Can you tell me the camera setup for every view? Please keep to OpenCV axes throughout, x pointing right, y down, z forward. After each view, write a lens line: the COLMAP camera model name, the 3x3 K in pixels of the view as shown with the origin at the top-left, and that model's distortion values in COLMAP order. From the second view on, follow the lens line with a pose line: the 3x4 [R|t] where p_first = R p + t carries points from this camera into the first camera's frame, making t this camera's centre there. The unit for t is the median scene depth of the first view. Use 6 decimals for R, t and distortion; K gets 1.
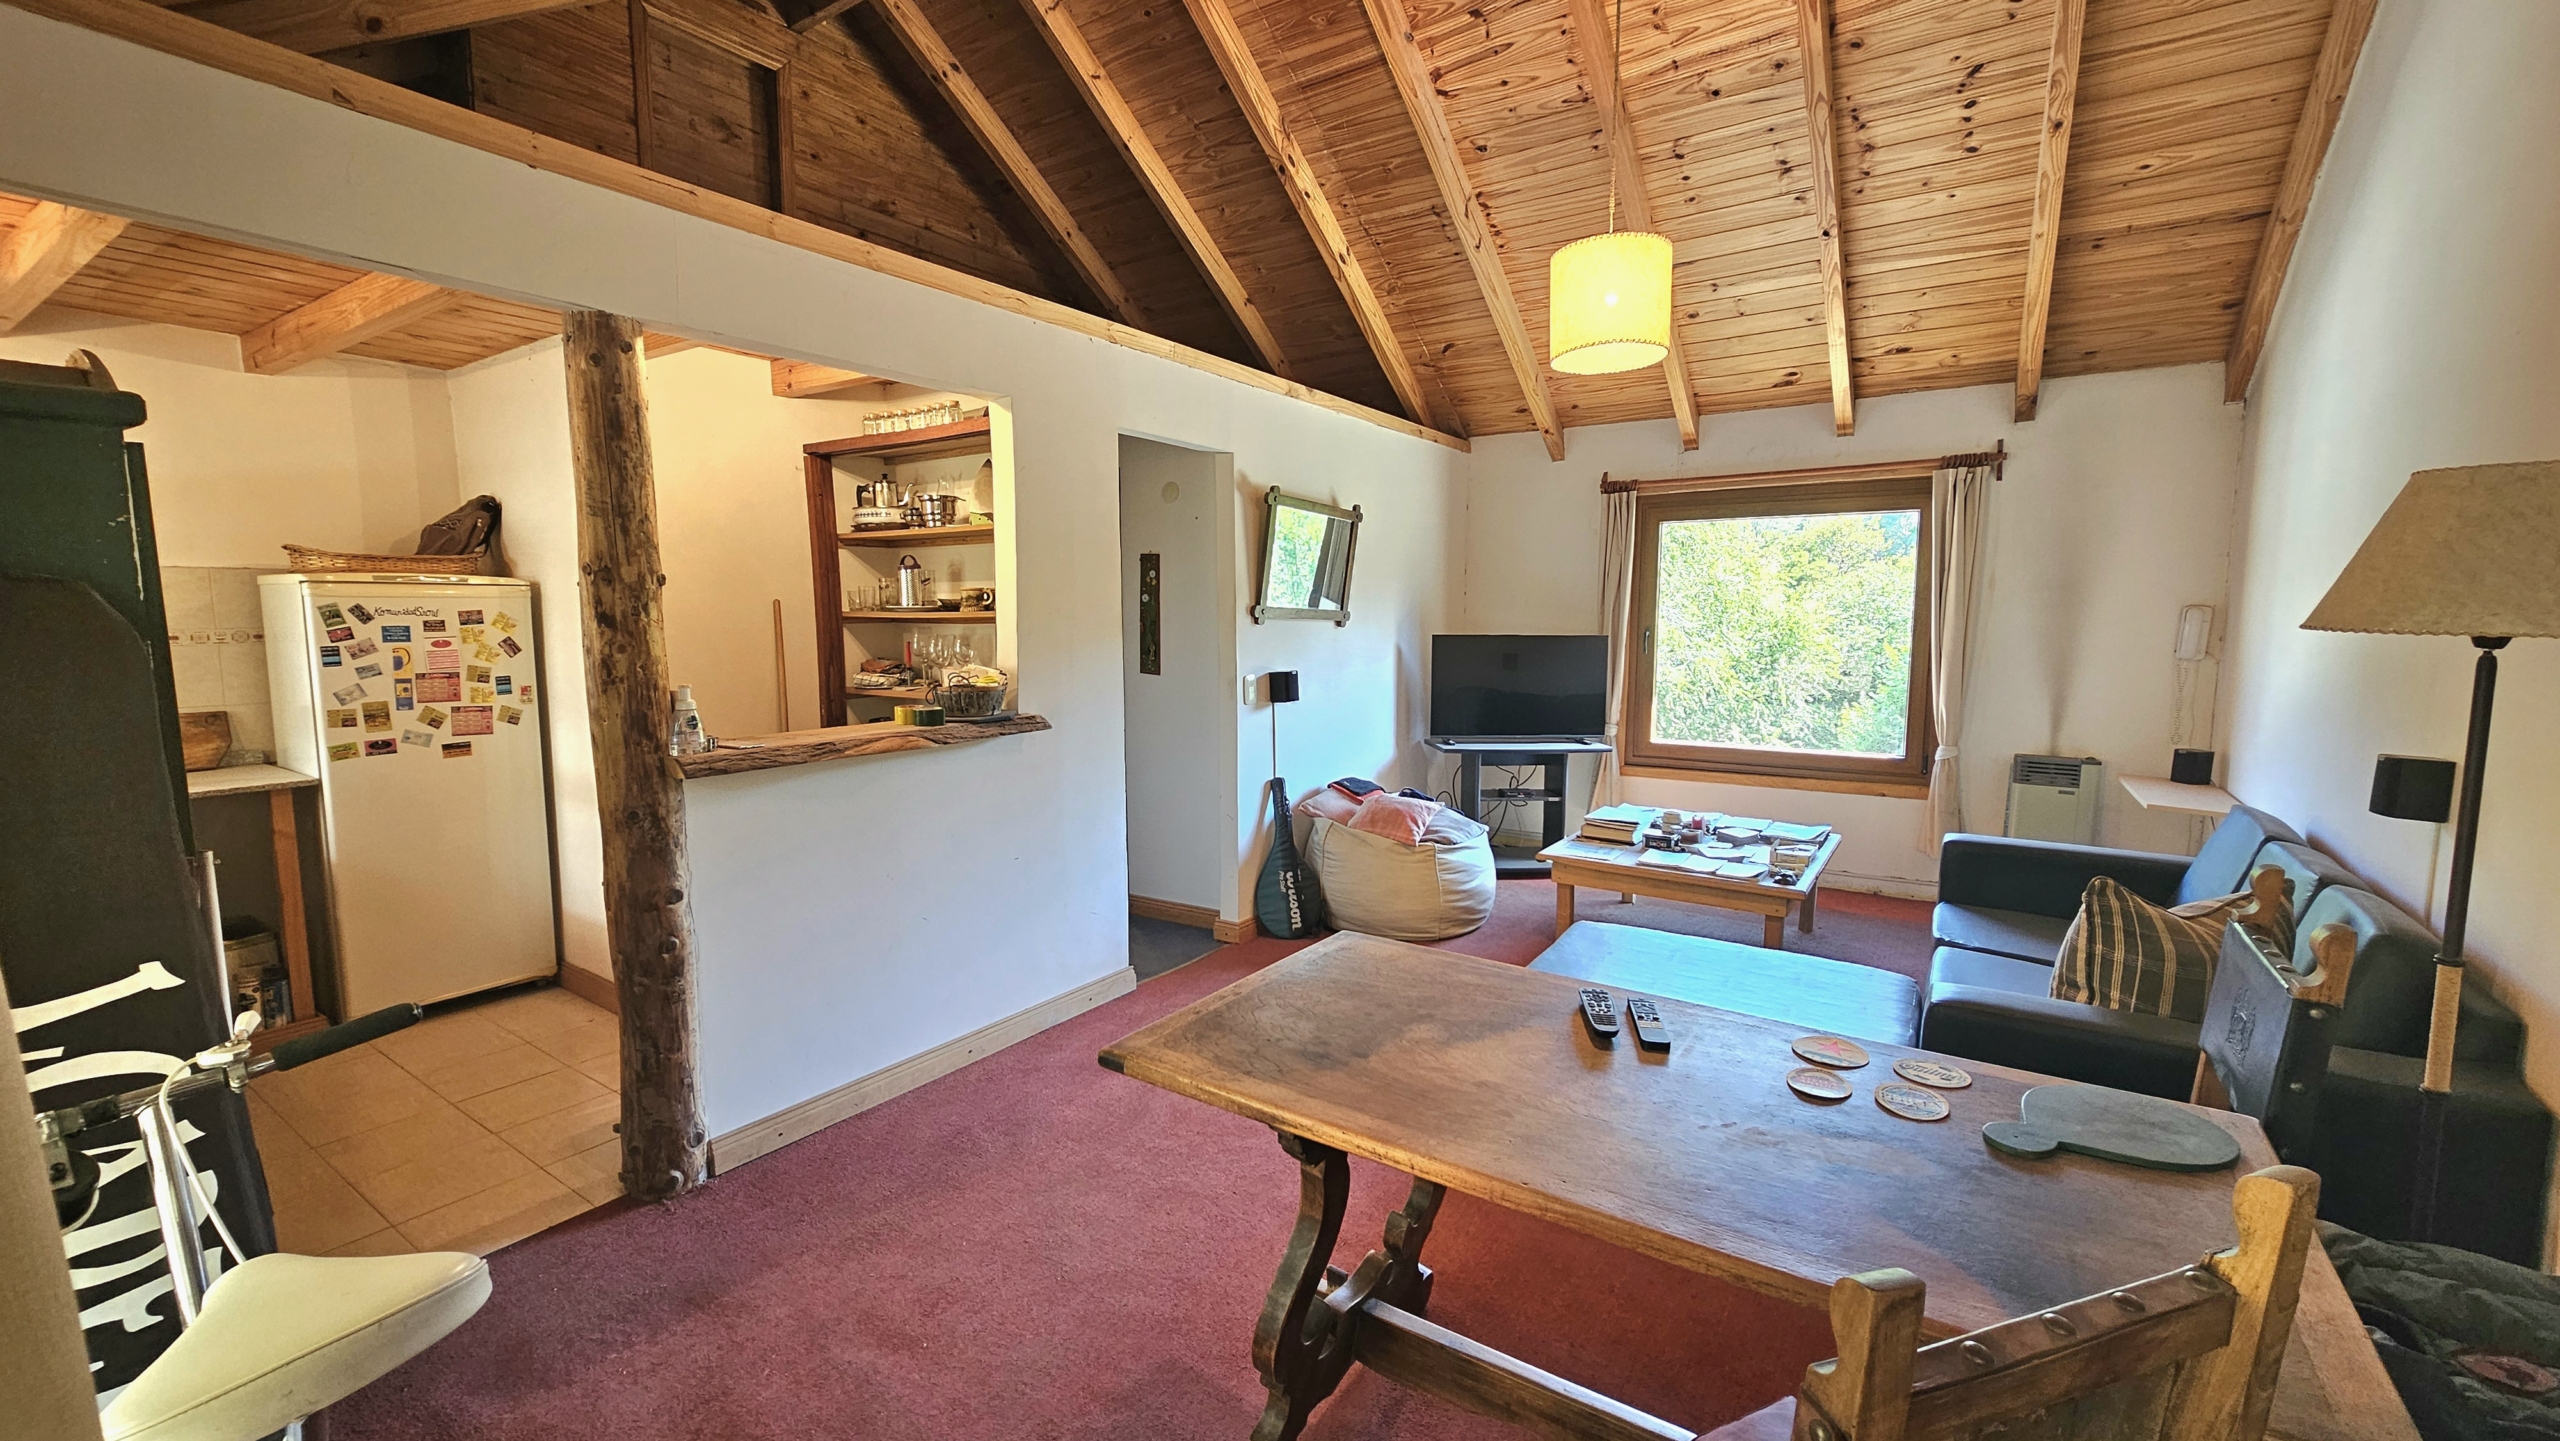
lens RADIAL K [[1035.7, 0, 1279.6], [0, 1035.7, 717.4], [0, 0, 1]] dist [0.001413, 0.000091]
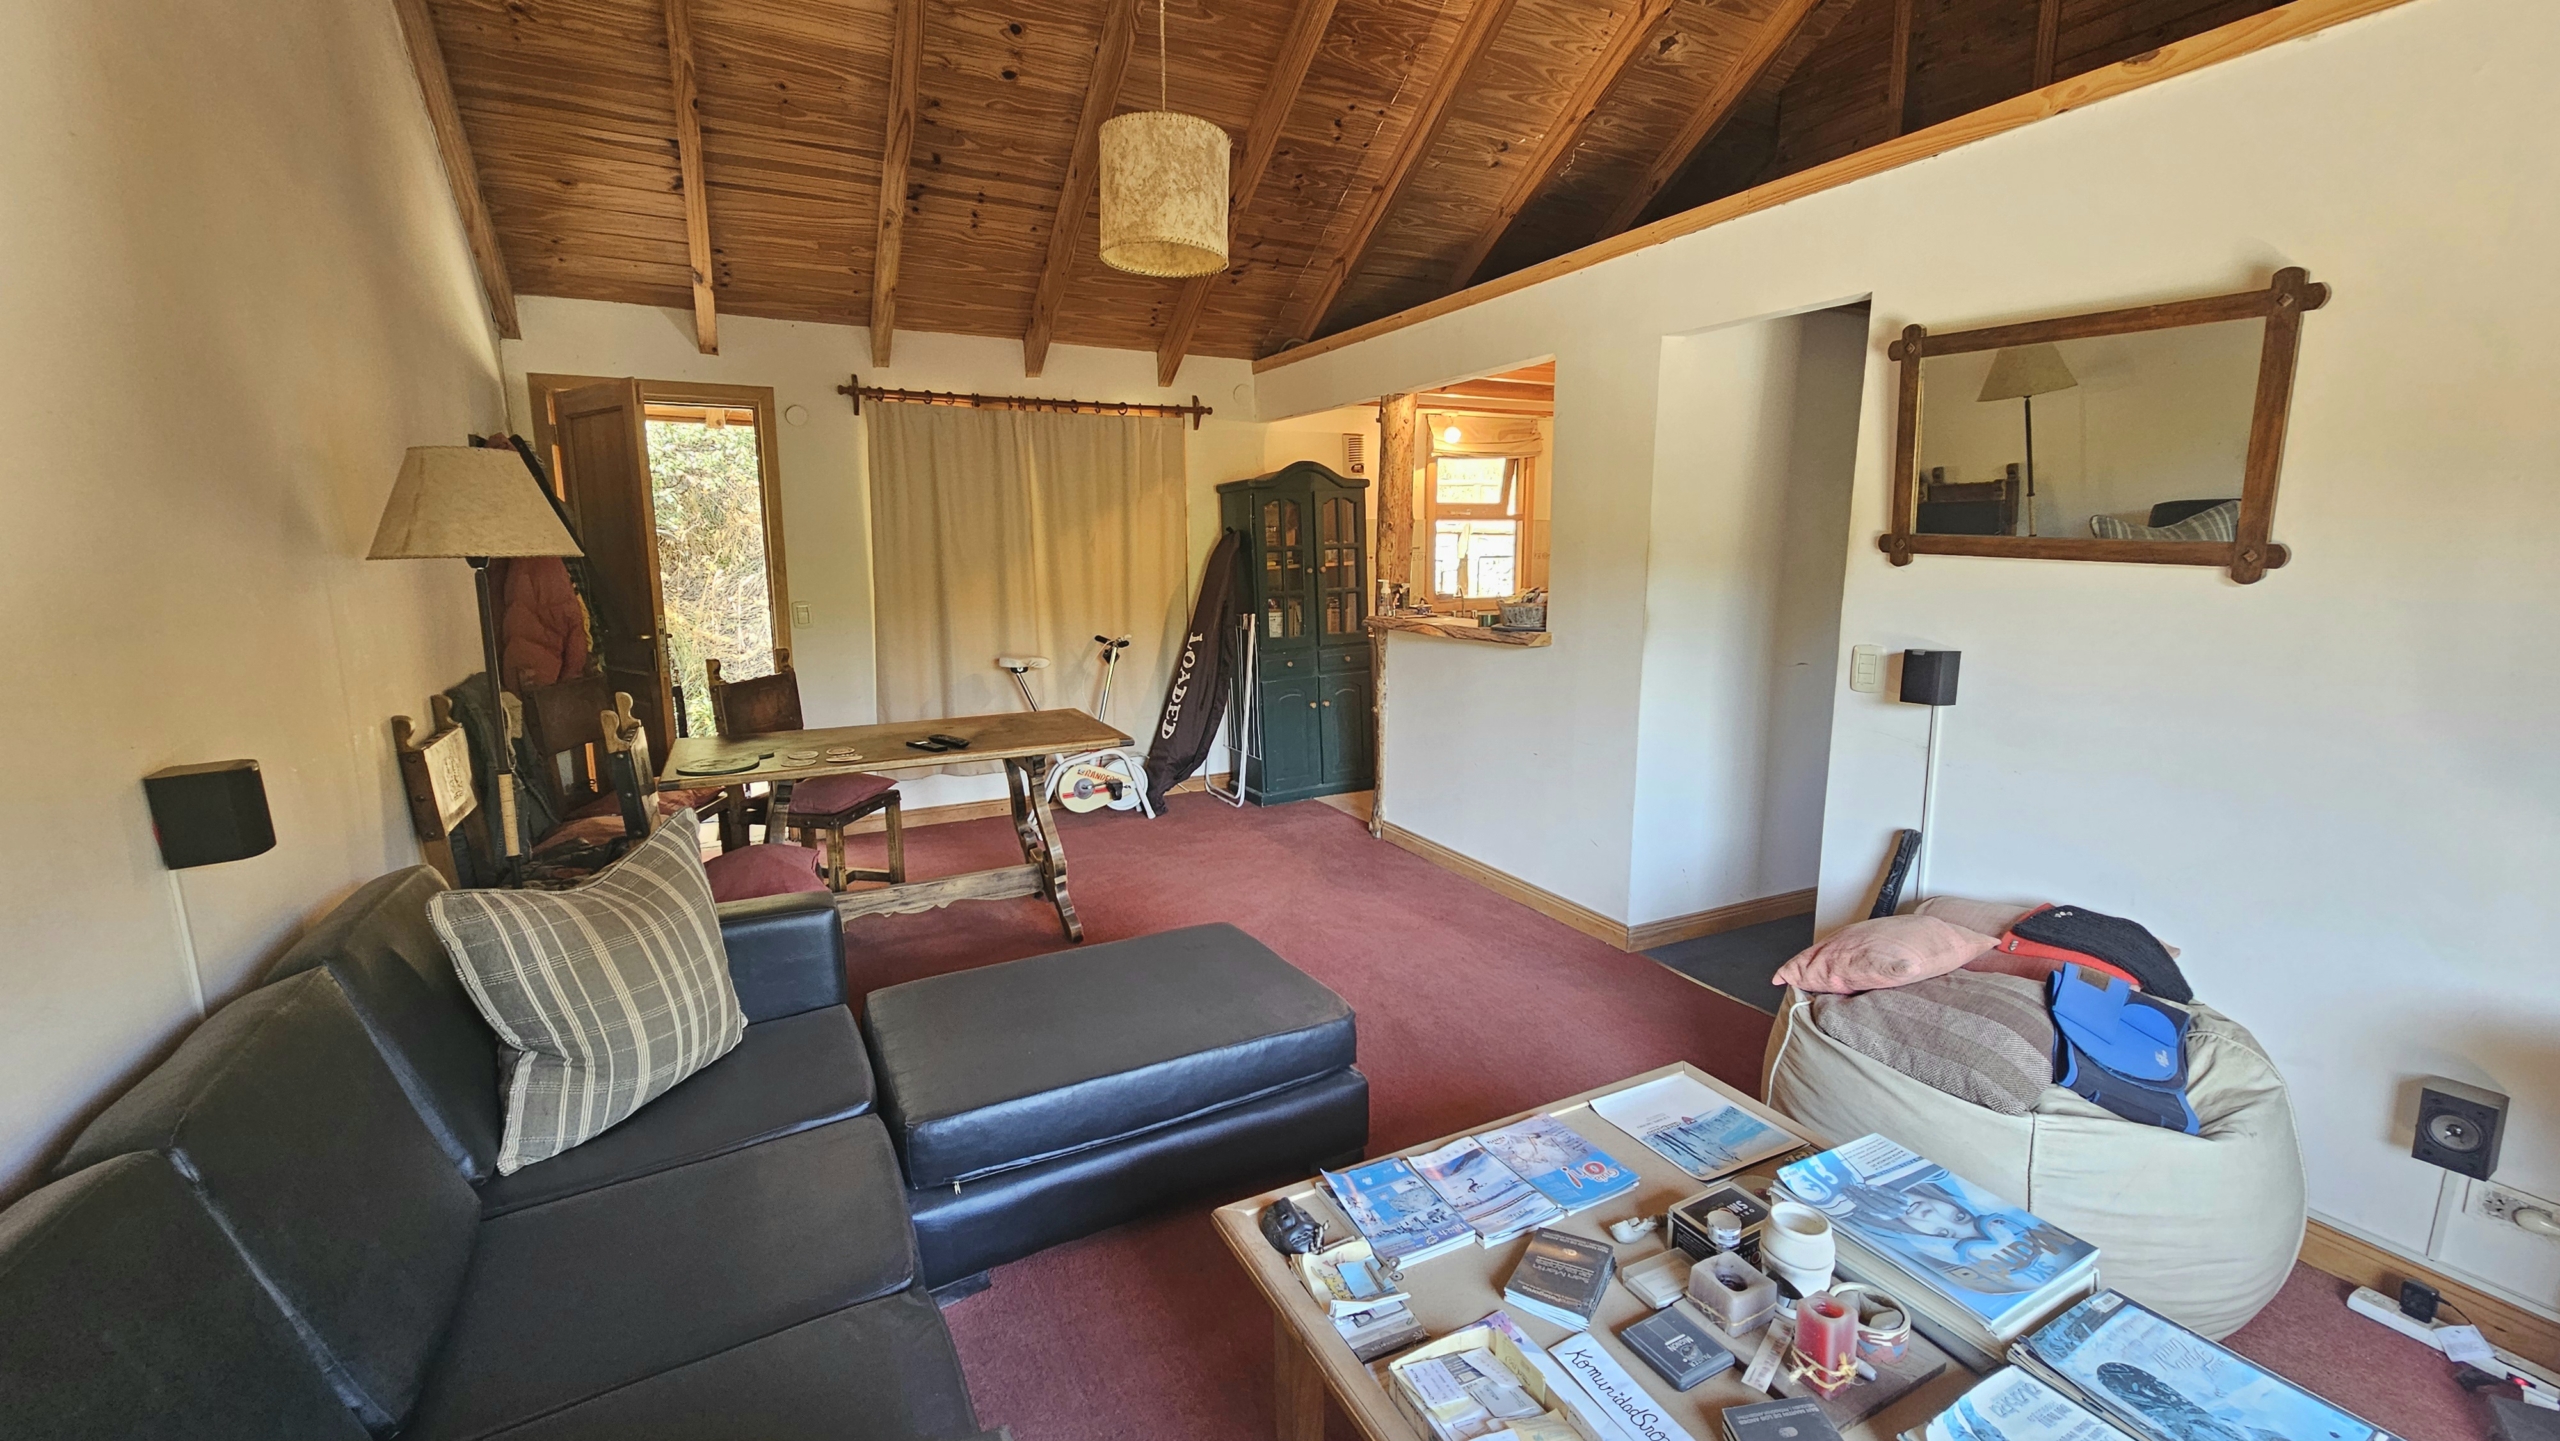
lens RADIAL K [[1035.7, 0, 1285.0], [0, 1035.7, 721.3], [0, 0, 1]] dist [0.001413, 0.000091]
pose [[-0.474340, 0.155138, -0.866564, 0.686186], [-0.083579, 0.971968, 0.219757, -0.104341], [0.876365, 0.176666, -0.448077, 0.971629]]
